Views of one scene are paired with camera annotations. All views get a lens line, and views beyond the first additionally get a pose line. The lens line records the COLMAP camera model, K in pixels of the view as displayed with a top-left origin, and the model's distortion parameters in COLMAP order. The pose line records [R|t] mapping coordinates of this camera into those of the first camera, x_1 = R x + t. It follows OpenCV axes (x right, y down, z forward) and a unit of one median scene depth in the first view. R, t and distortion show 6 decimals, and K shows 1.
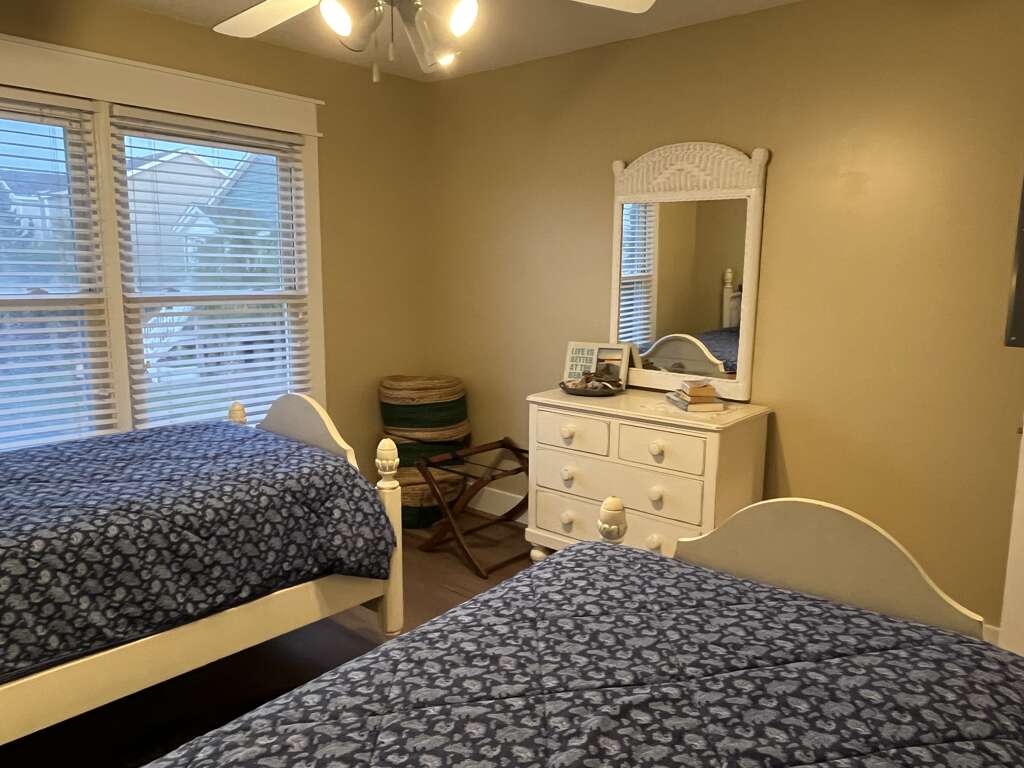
lens RADIAL K [[744.8, 0, 514.4], [0, 744.8, 387.3], [0, 0, 1]] dist [-0.001558, 0.001469]
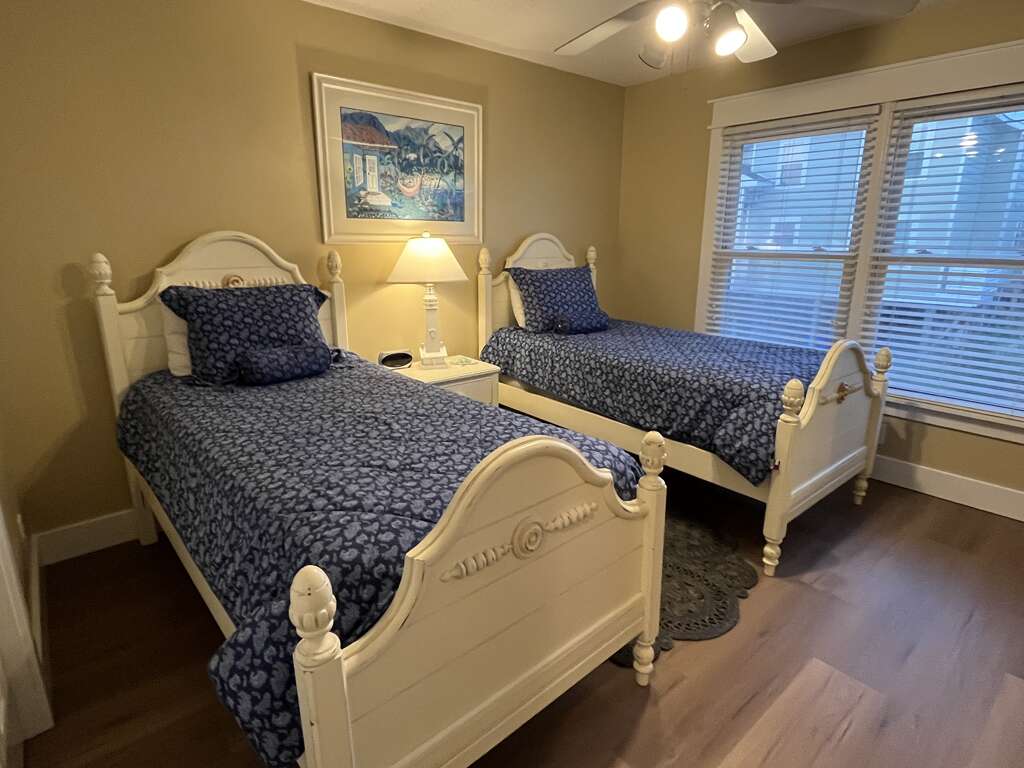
lens RADIAL K [[538.9, 0, 516.1], [0, 538.9, 385.5], [0, 0, 1]] dist [-0.003835, -0.003443]
pose [[-0.140240, 0.254018, -0.956978, 0.771588], [-0.155528, 0.948880, 0.274661, -0.093103], [0.977826, 0.187355, -0.093564, 0.733212]]
